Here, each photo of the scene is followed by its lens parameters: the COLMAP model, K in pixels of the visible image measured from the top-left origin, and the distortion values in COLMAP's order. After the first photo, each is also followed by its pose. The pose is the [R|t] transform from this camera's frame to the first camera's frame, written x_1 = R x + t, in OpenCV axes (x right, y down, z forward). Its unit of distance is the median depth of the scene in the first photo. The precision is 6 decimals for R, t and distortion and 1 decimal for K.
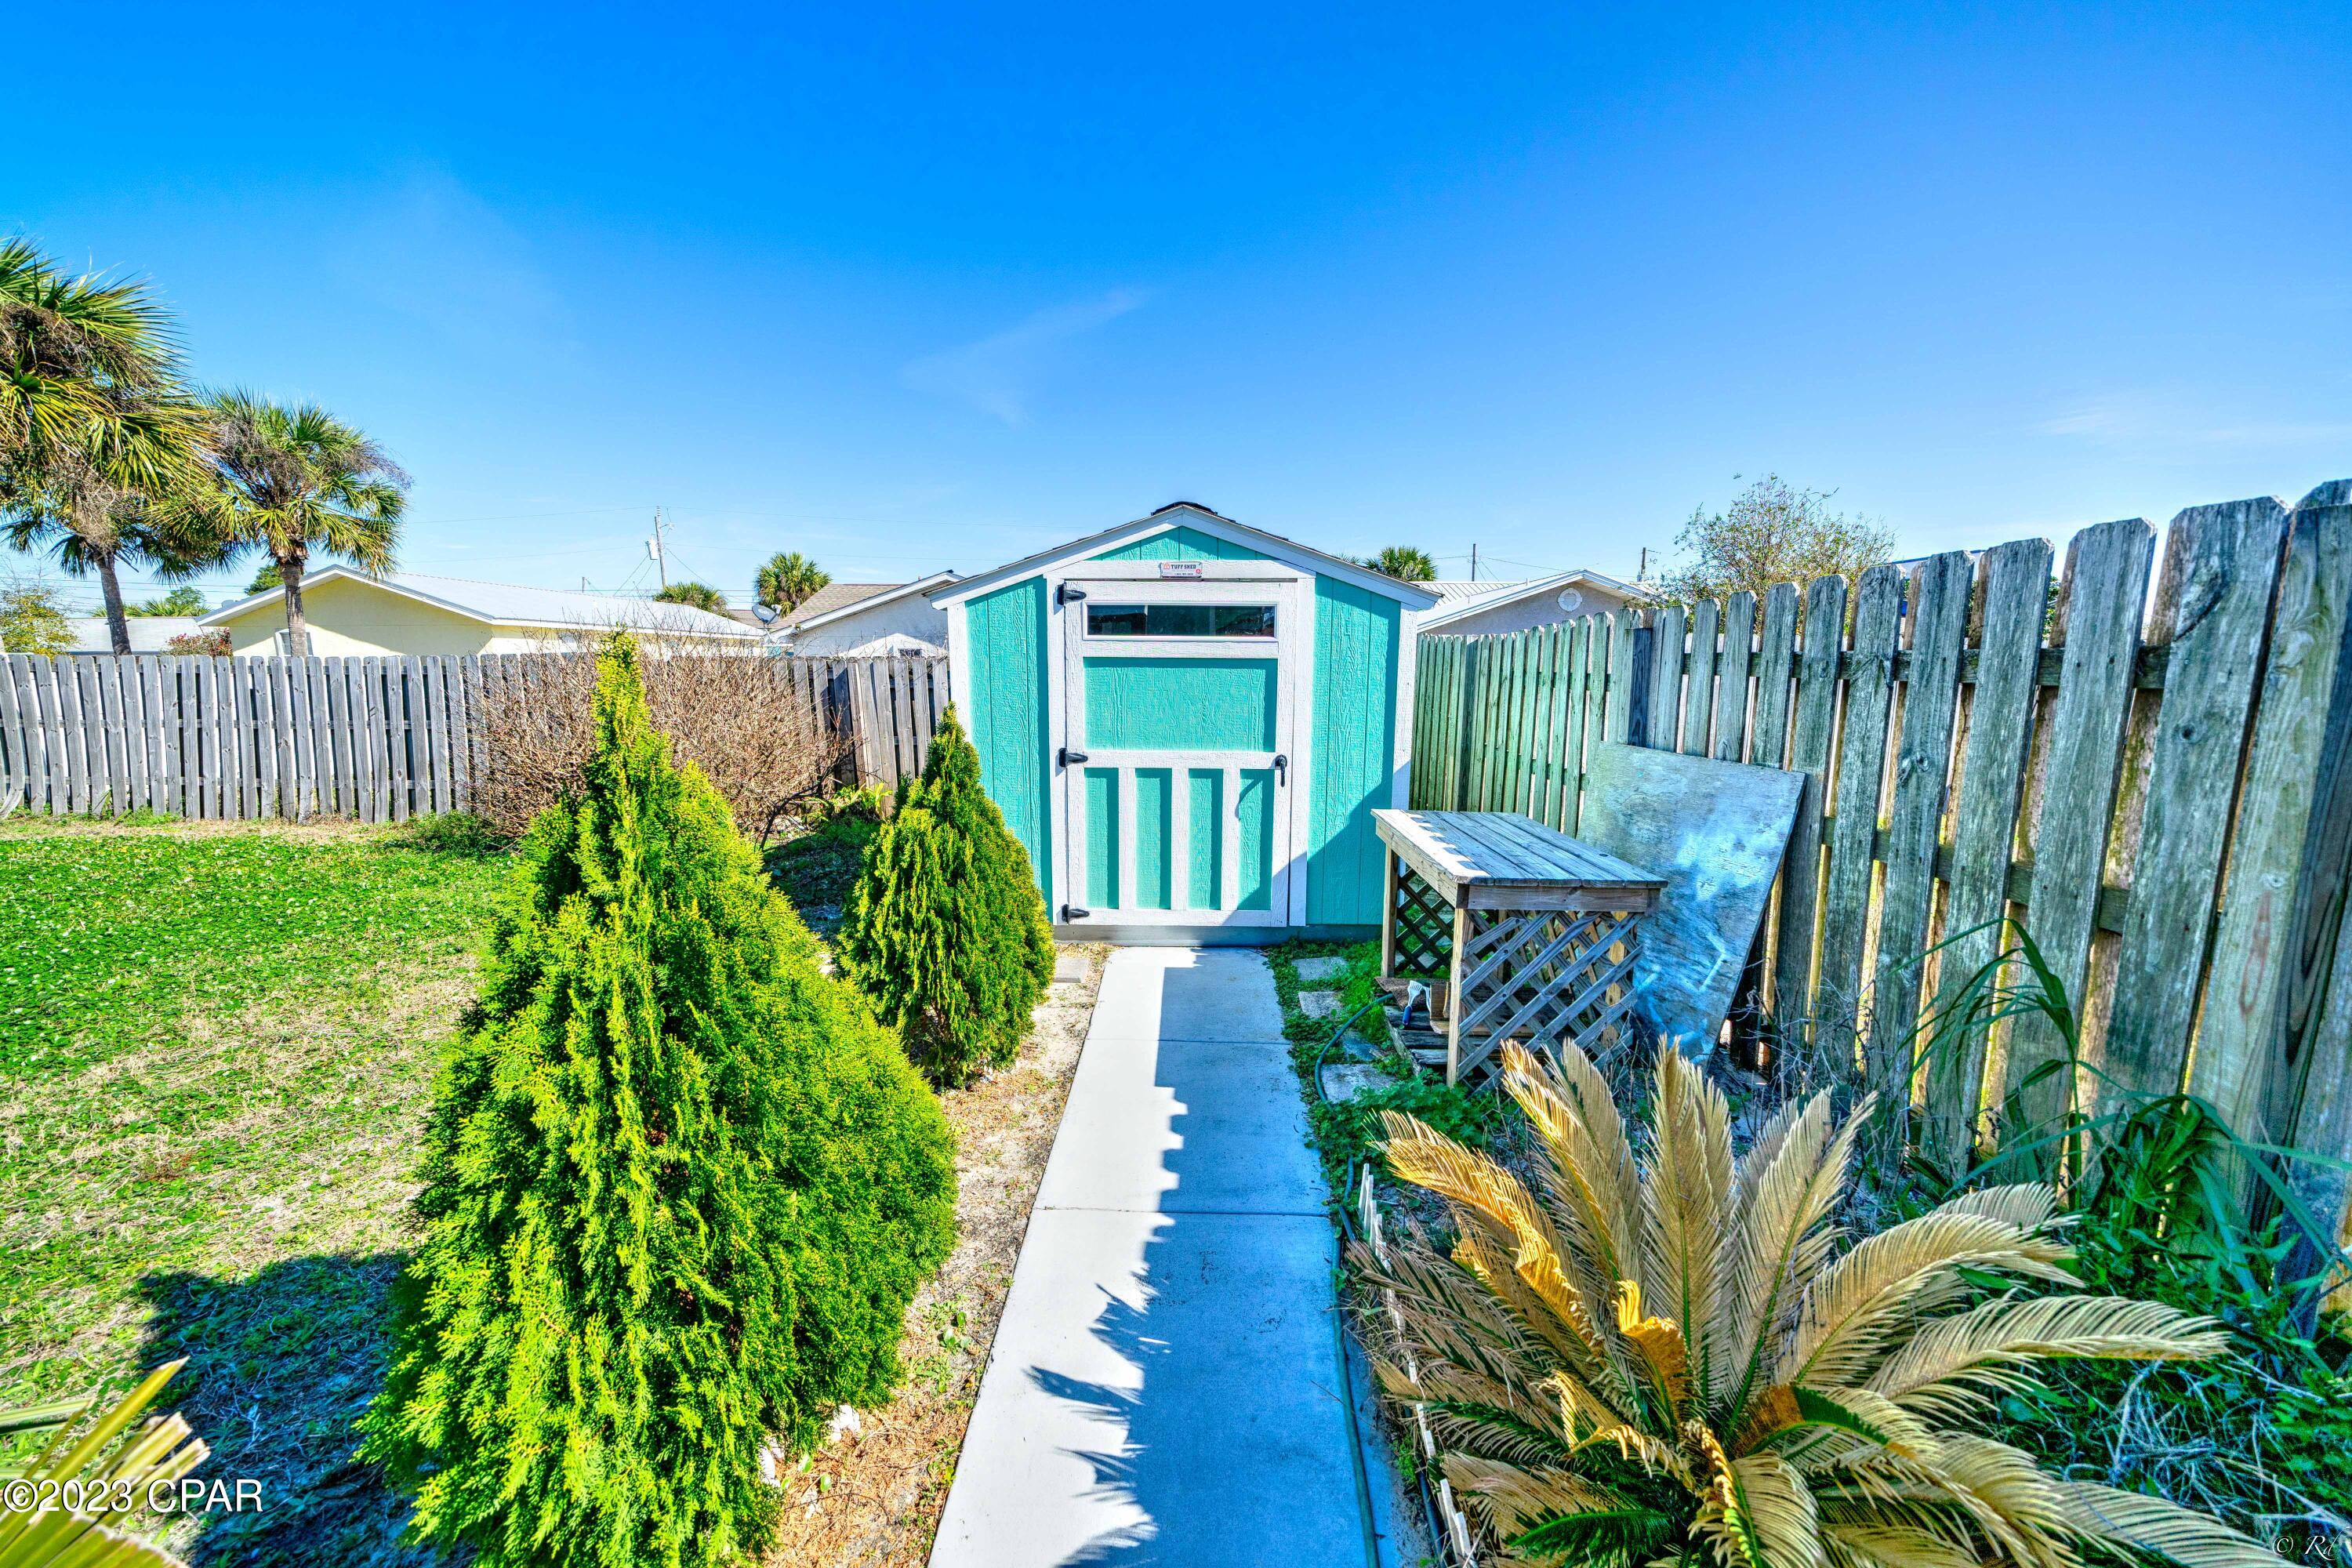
lens RADIAL K [[814.1, 0, 1176.3], [0, 814.1, 789.7], [0, 0, 1]] dist [-0.003813, 0.000134]
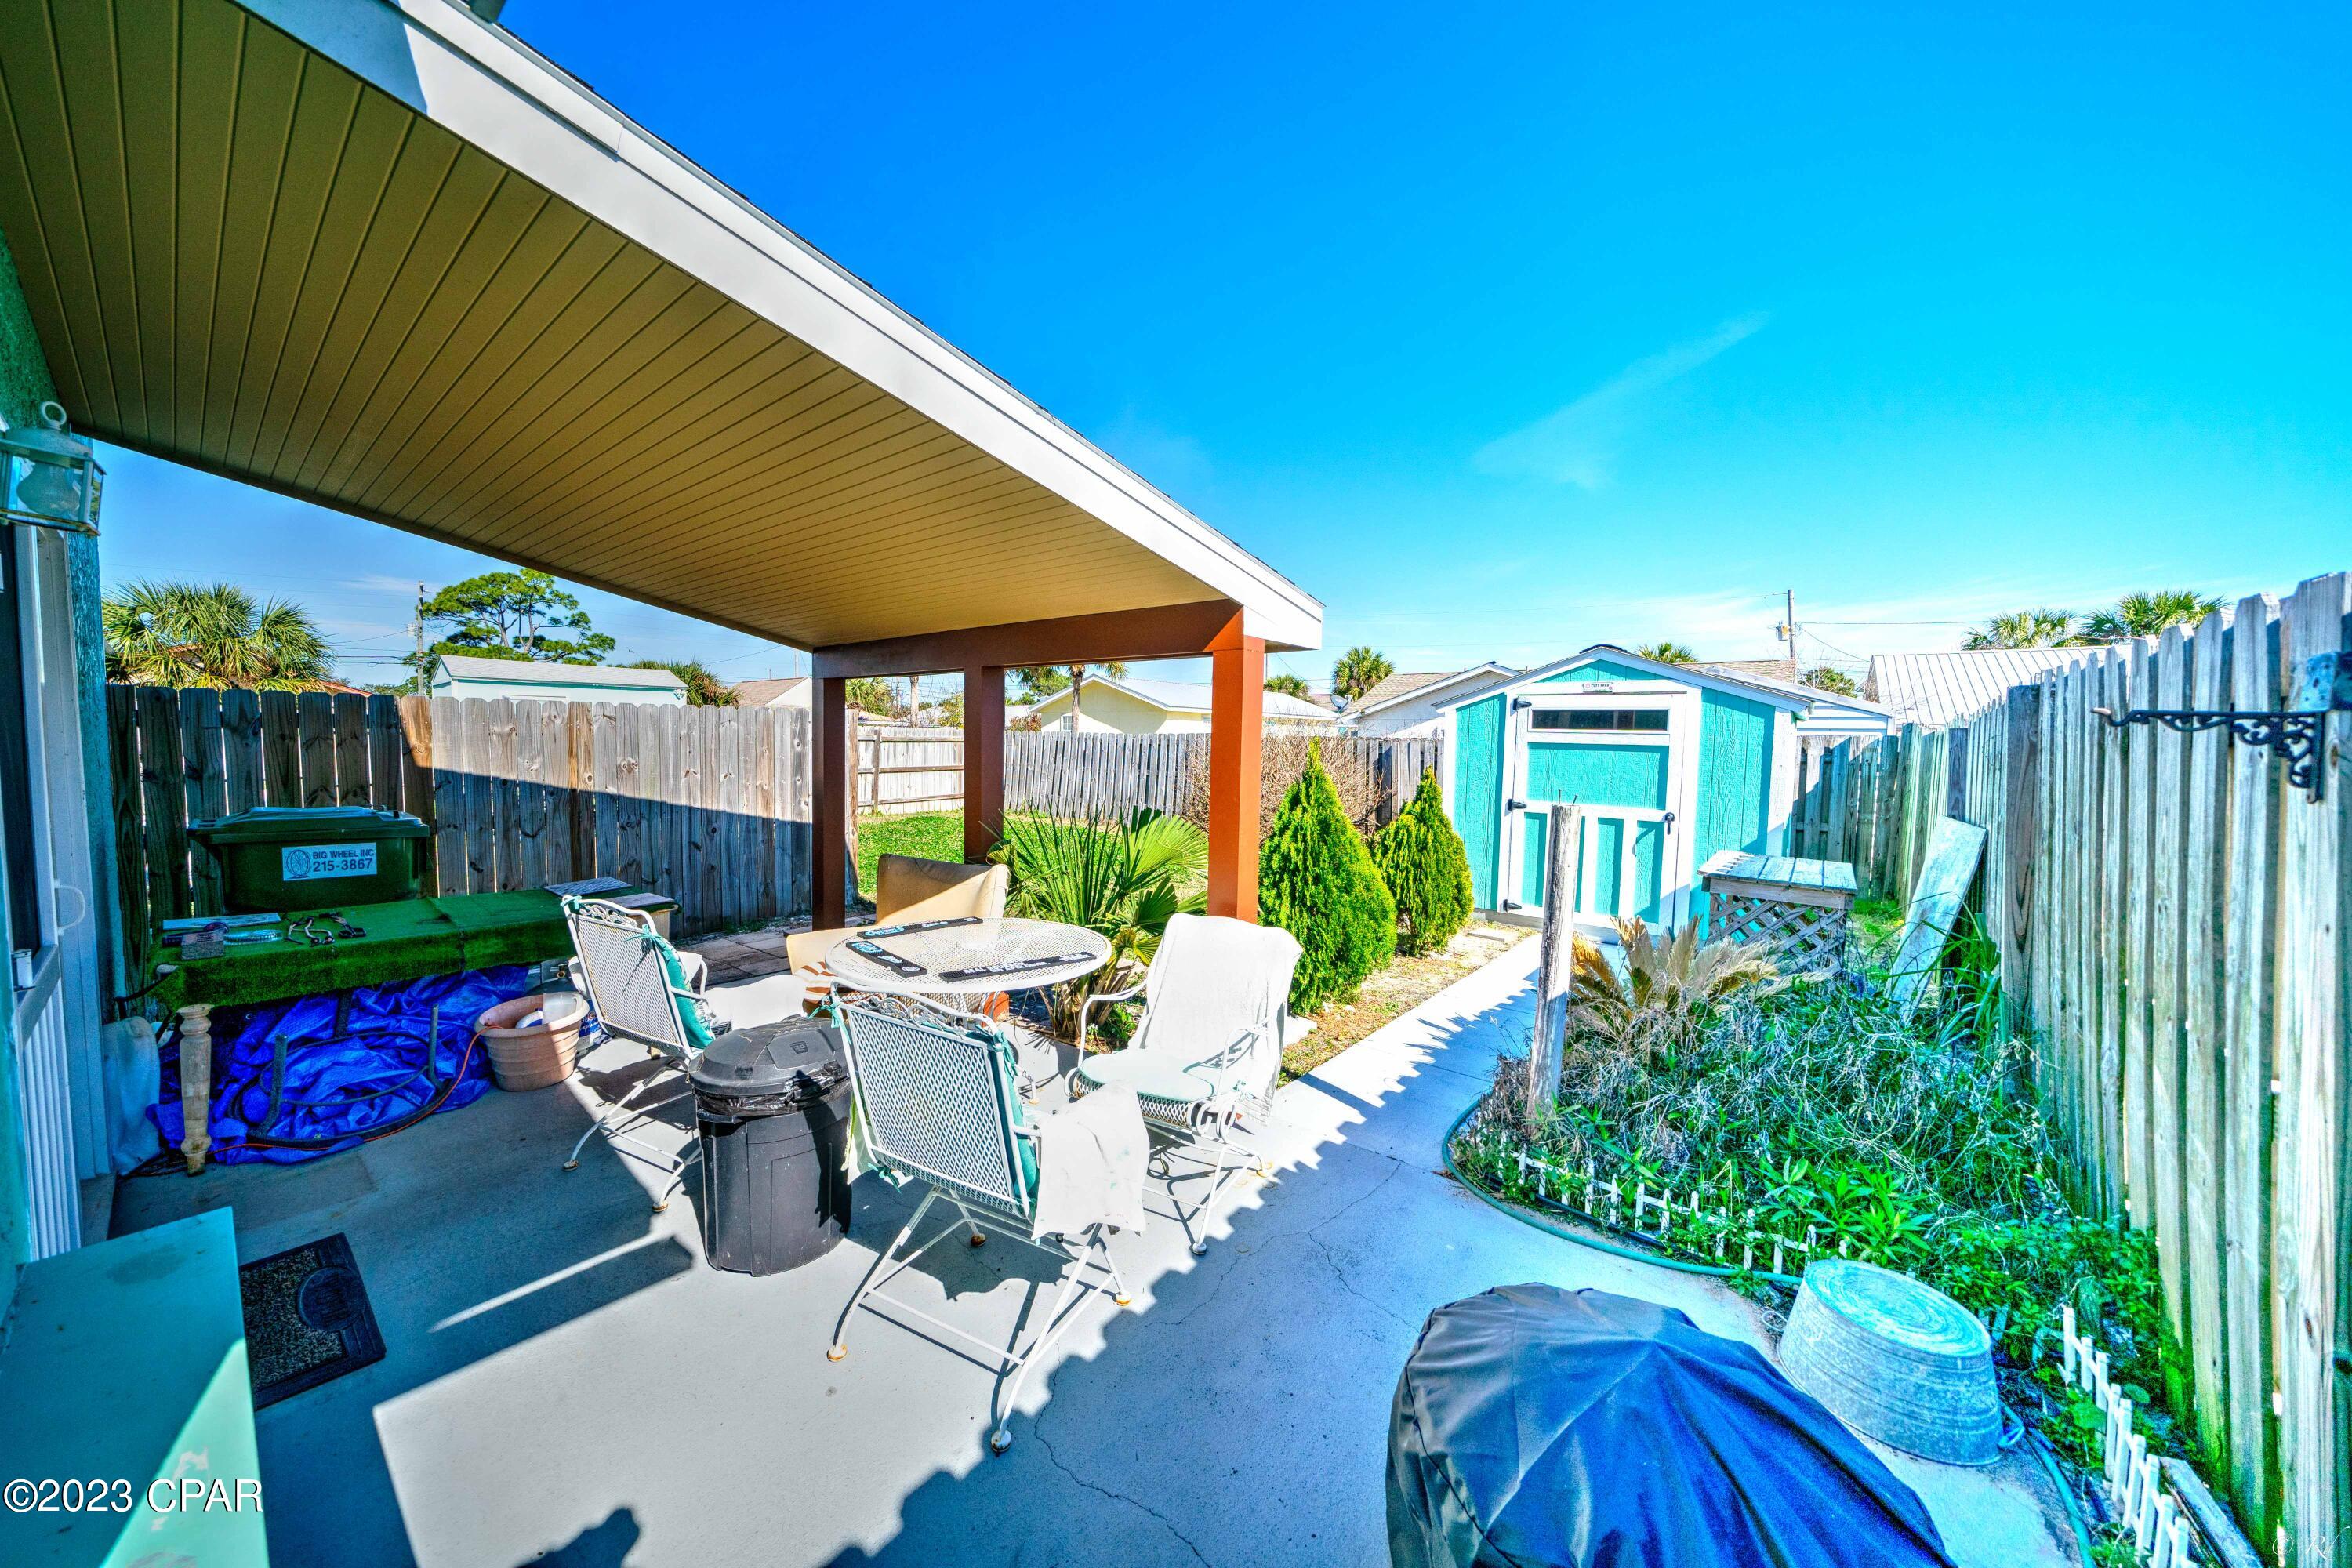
lens RADIAL K [[814.1, 0, 1176.3], [0, 814.1, 789.7], [0, 0, 1]] dist [-0.003813, 0.000134]
pose [[0.794412, 0.052331, -0.605121, 0.310656], [-0.109326, 0.992330, -0.057707, 0.097194], [0.597460, 0.111998, 0.794039, -0.672154]]
